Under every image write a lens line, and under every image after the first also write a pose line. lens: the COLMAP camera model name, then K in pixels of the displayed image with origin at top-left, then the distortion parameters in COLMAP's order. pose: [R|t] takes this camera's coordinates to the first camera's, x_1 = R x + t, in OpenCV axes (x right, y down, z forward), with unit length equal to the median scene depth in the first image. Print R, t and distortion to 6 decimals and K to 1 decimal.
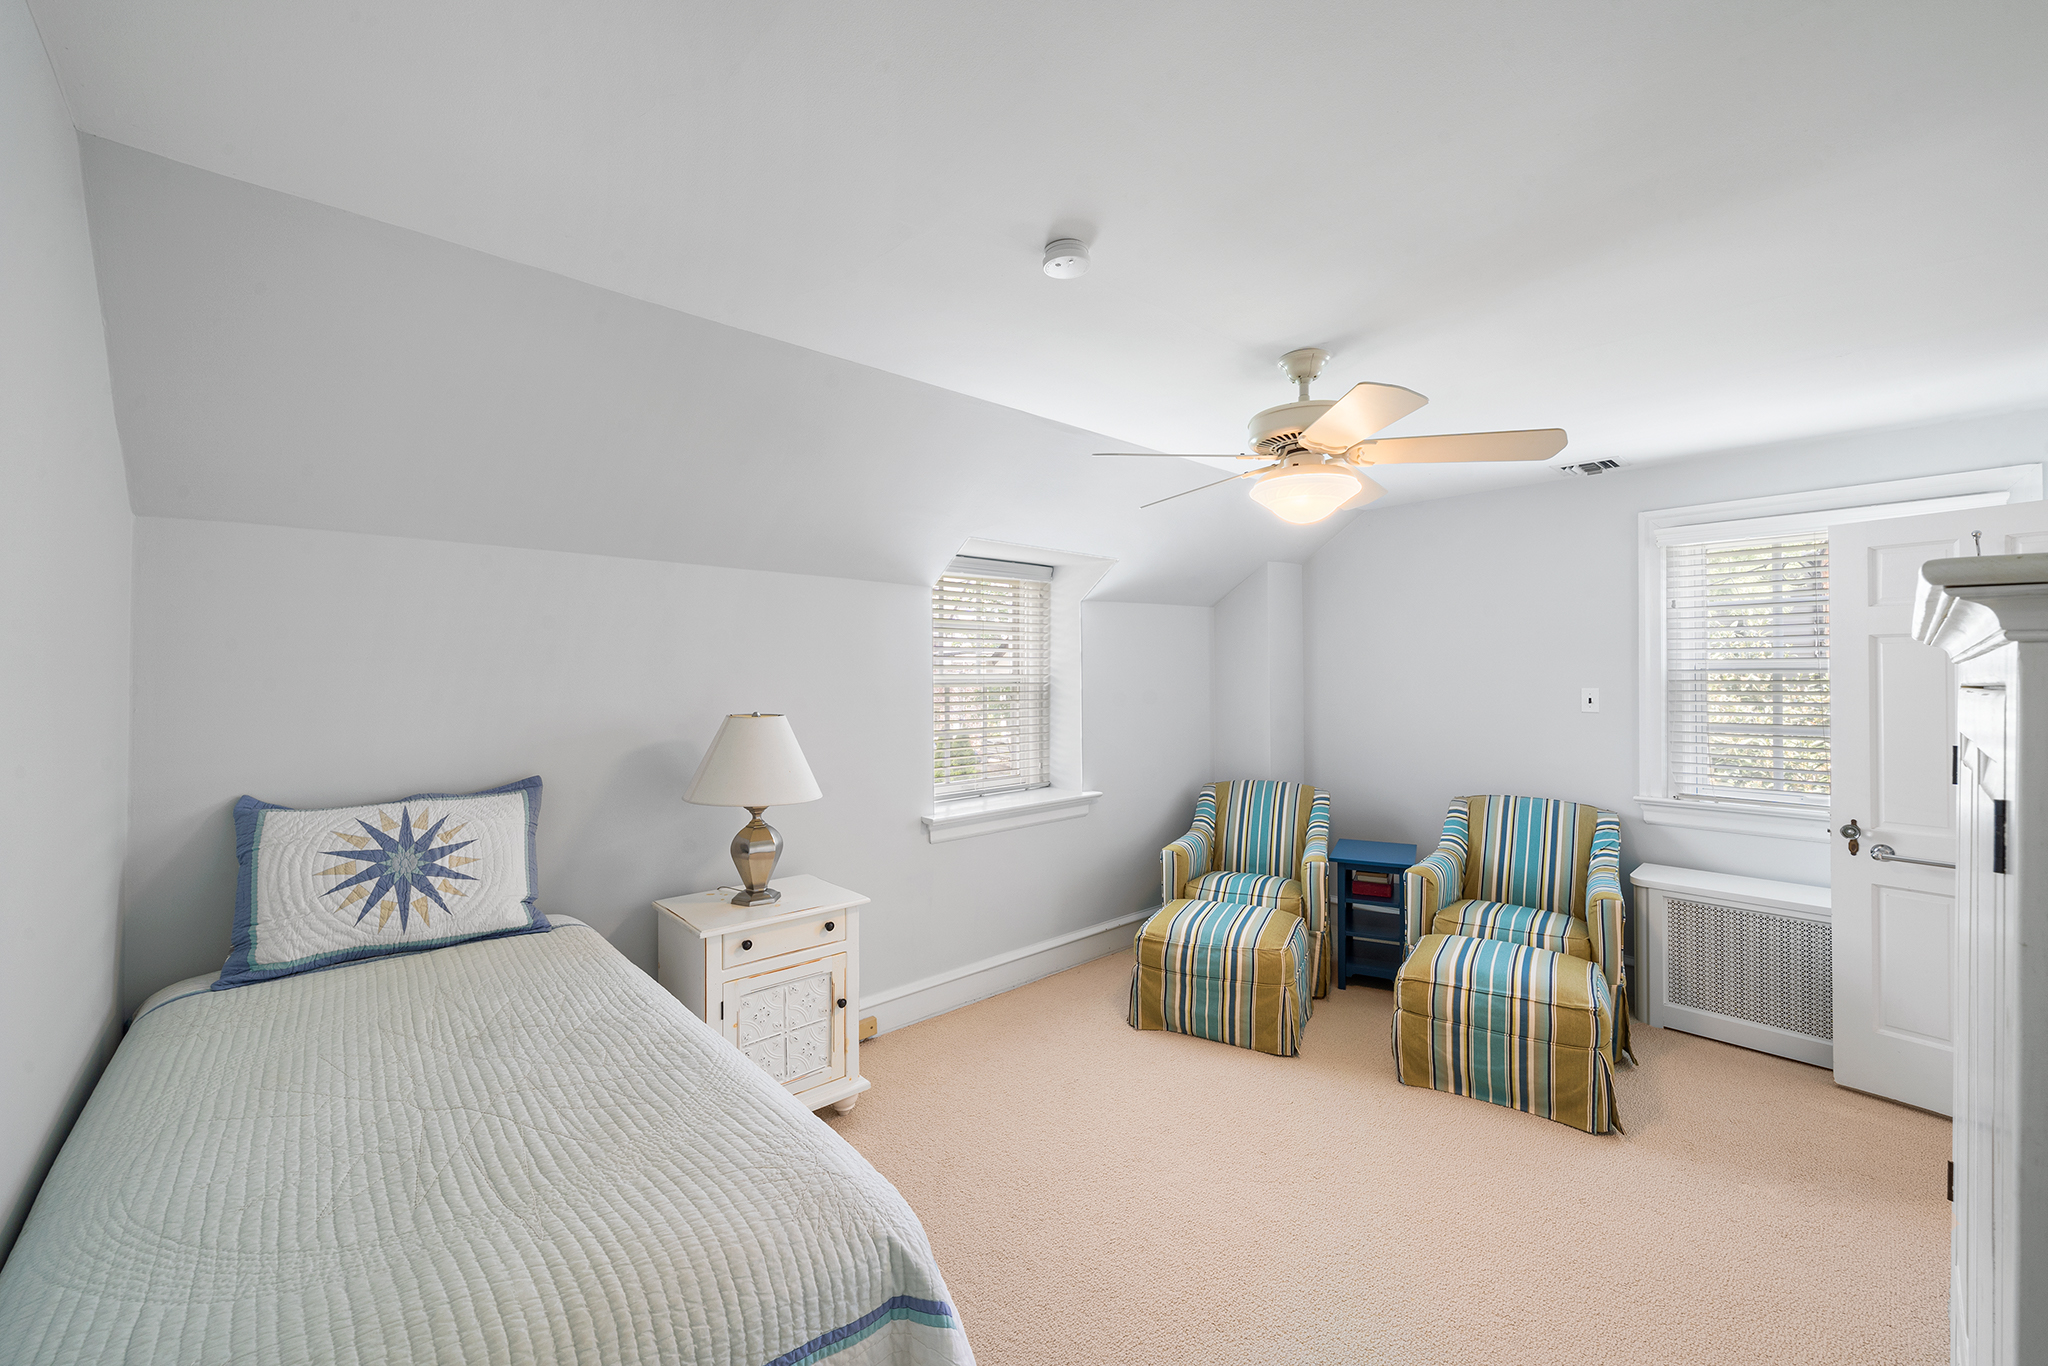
lens RADIAL K [[824.9, 0, 1025.8], [0, 824.9, 684.3], [0, 0, 1]] dist [-0.004001, 0.000506]
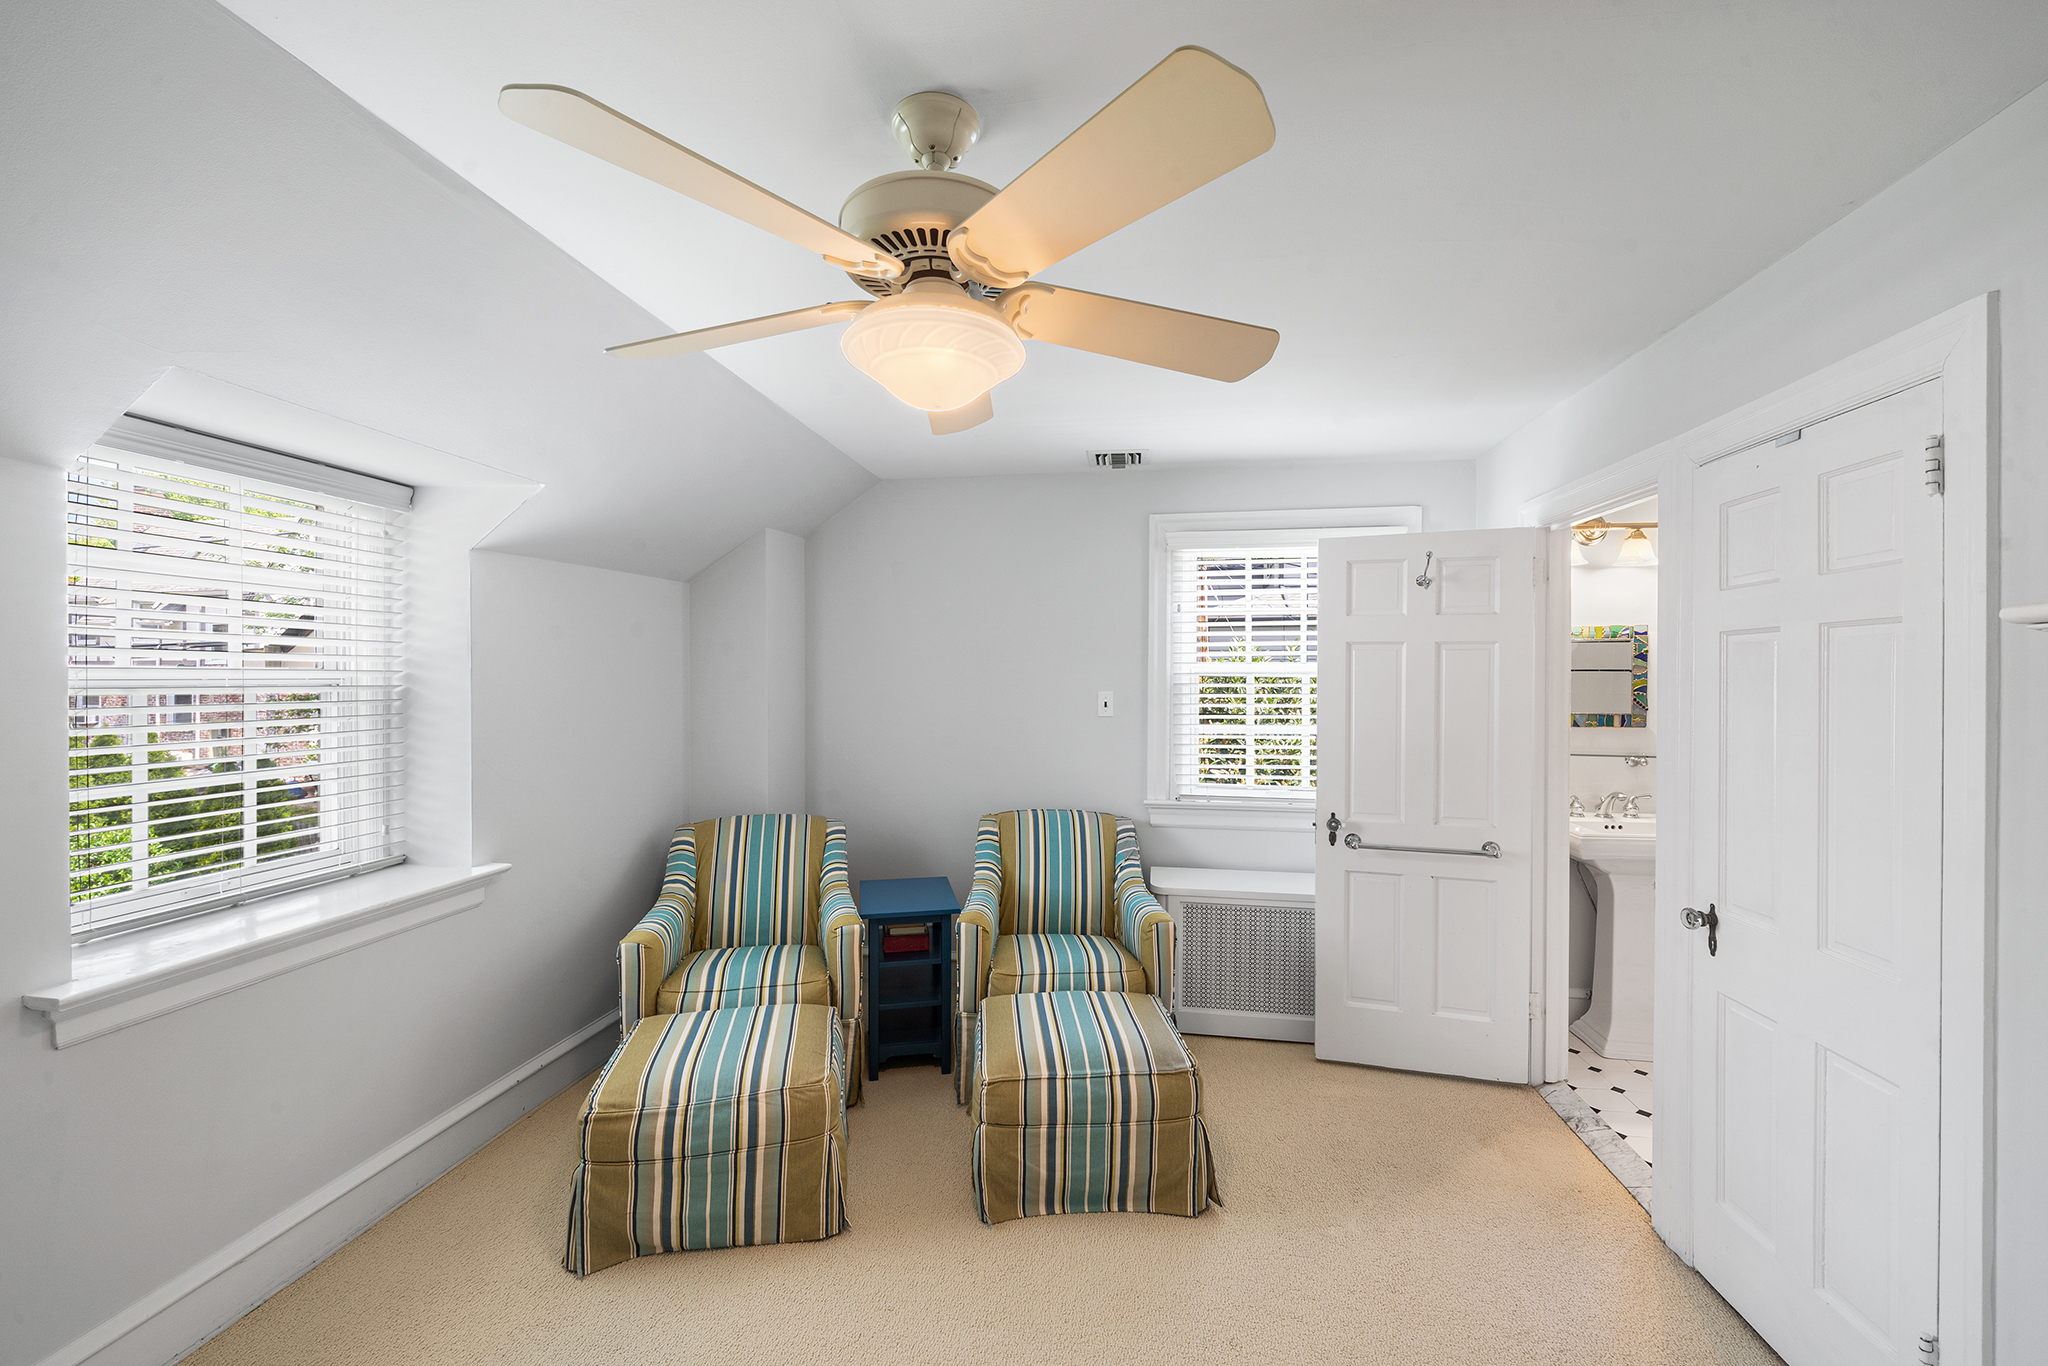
lens RADIAL K [[824.9, 0, 1033.4], [0, 824.9, 677.3], [0, 0, 1]] dist [-0.004001, 0.000506]
pose [[0.789511, 0.006169, 0.613705, 0.026496], [0.001812, 0.999922, -0.012383, 0.000036], [-0.613733, 0.010888, 0.789438, 0.331810]]
